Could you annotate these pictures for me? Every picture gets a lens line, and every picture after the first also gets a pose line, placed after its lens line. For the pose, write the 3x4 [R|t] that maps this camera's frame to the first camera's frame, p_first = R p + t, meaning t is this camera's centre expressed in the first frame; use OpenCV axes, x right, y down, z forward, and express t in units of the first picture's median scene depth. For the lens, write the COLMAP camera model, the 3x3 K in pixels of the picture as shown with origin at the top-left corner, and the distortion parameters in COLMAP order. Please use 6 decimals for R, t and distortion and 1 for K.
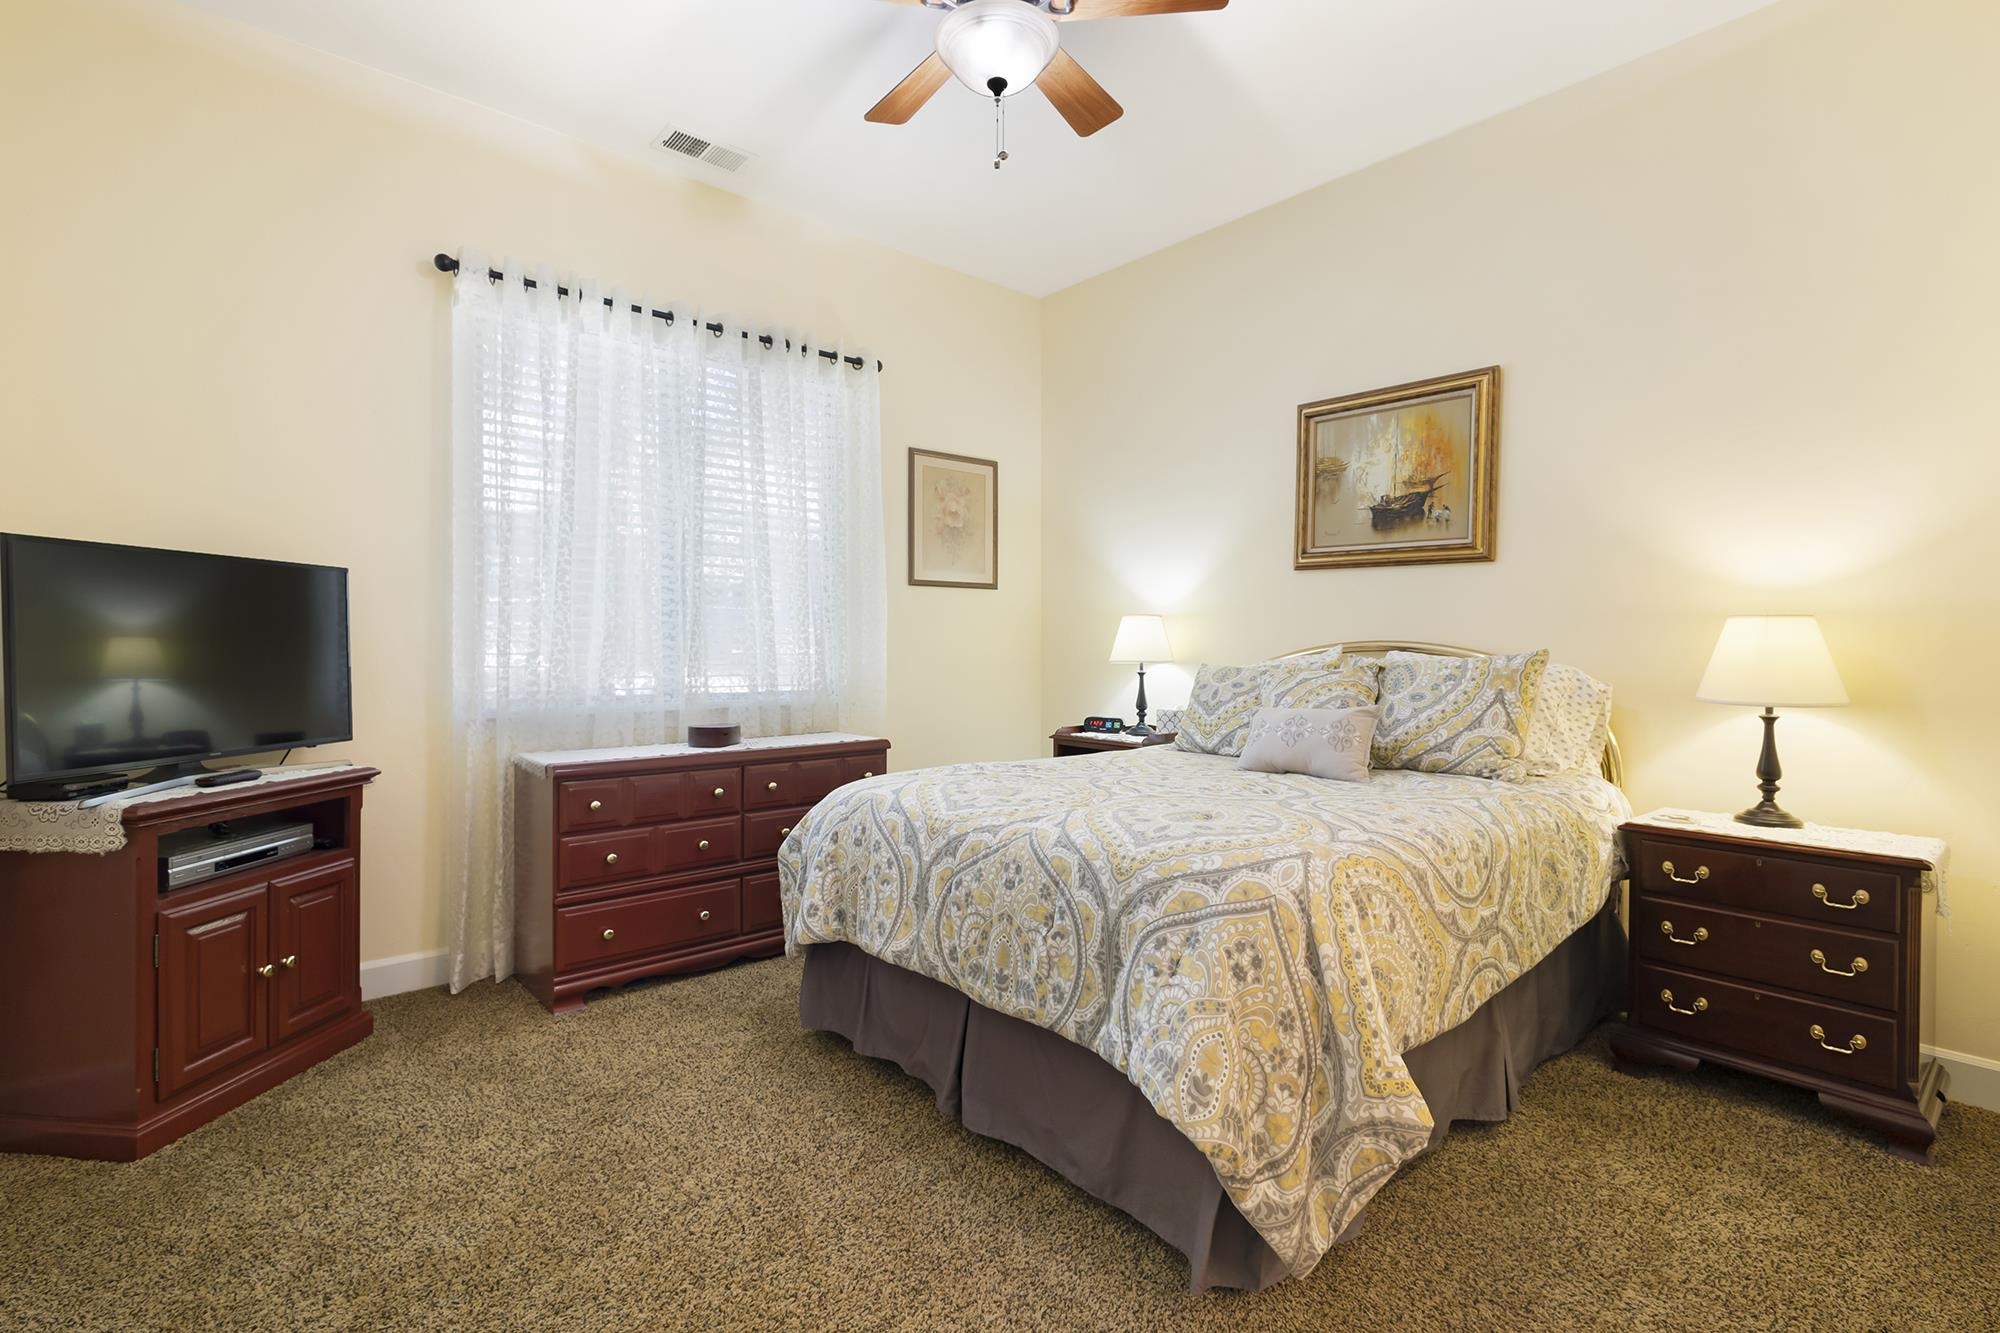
lens RADIAL K [[929.9, 0, 1000.0], [0, 929.9, 666.5], [0, 0, 1]] dist [0.002433, -0.000156]
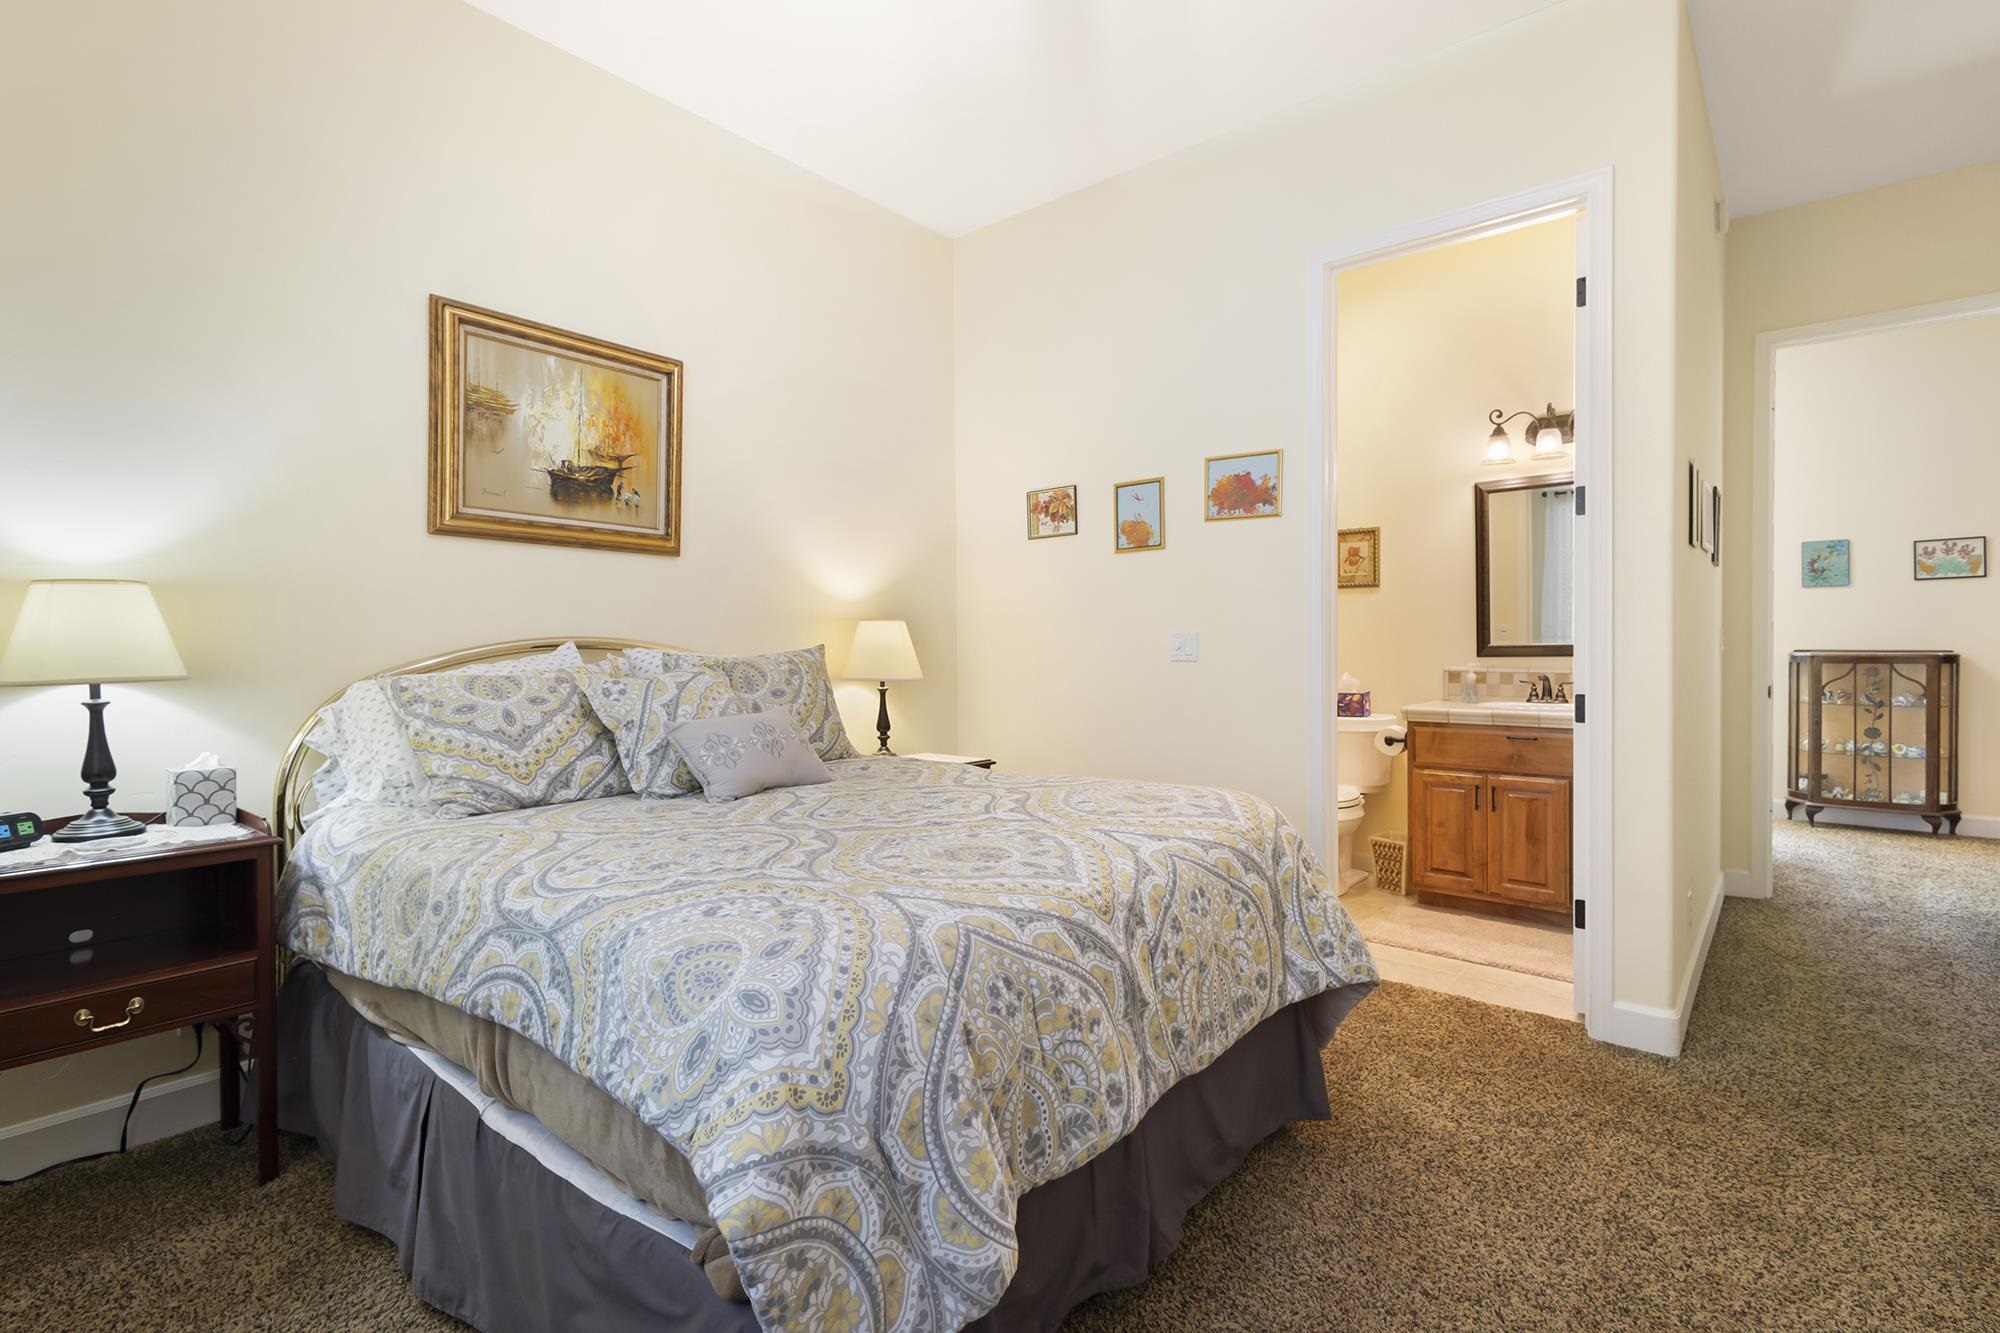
lens RADIAL K [[944.3, 0, 1002.6], [0, 944.3, 647.1], [0, 0, 1]] dist [0.076517, 0.000098]
pose [[-0.138245, -0.022615, 0.990140, -0.500502], [0.014934, 0.999578, 0.024916, -0.033195], [-0.990285, 0.018231, -0.137849, 0.743462]]
